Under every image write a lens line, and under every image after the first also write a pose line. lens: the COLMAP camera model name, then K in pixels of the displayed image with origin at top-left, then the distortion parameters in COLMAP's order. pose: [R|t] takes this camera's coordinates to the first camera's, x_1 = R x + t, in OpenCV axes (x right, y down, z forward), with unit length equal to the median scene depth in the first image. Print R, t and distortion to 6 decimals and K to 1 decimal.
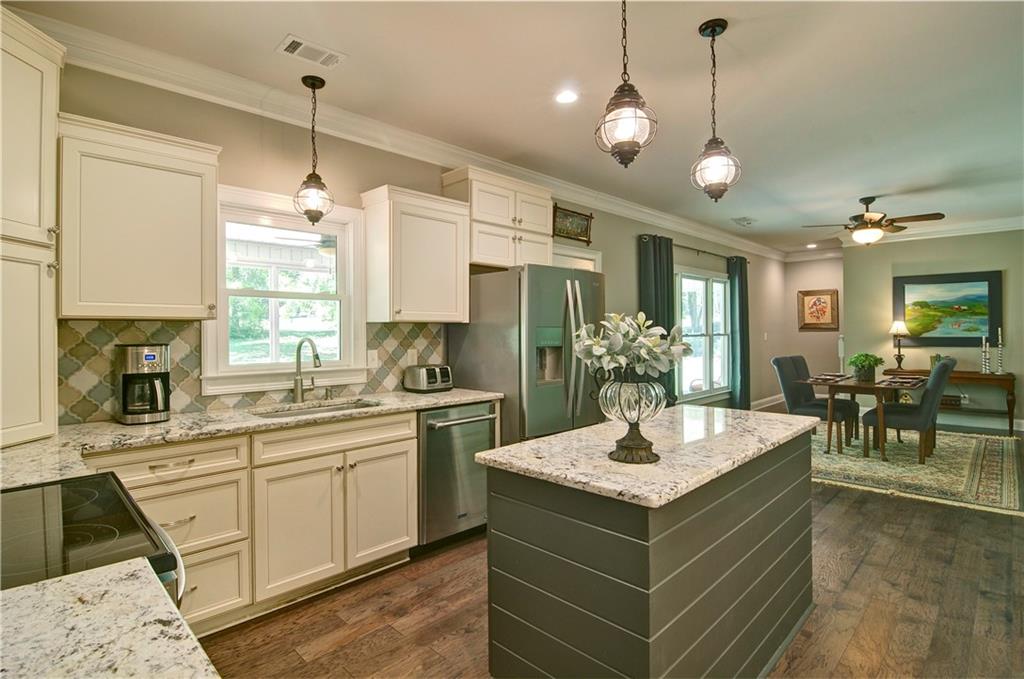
lens RADIAL K [[502.0, 0, 492.9], [0, 502.0, 328.9], [0, 0, 1]] dist [-0.008885, -0.006031]
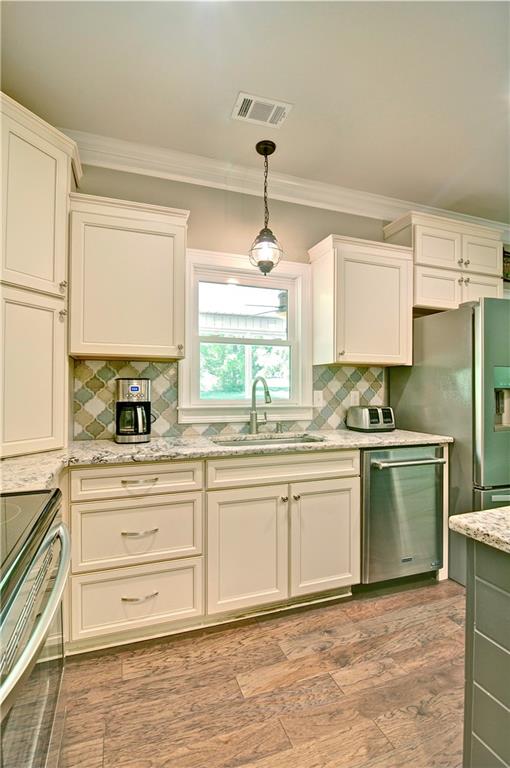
lens RADIAL K [[376.5, 0, 255.9], [0, 376.5, 380.8], [0, 0, 1]] dist [-0.008885, -0.006031]
pose [[0.916336, 0.001997, -0.400406, -0.030790], [-0.006573, 0.999928, -0.010055, 0.026367], [0.400357, 0.011845, 0.916283, 0.166774]]
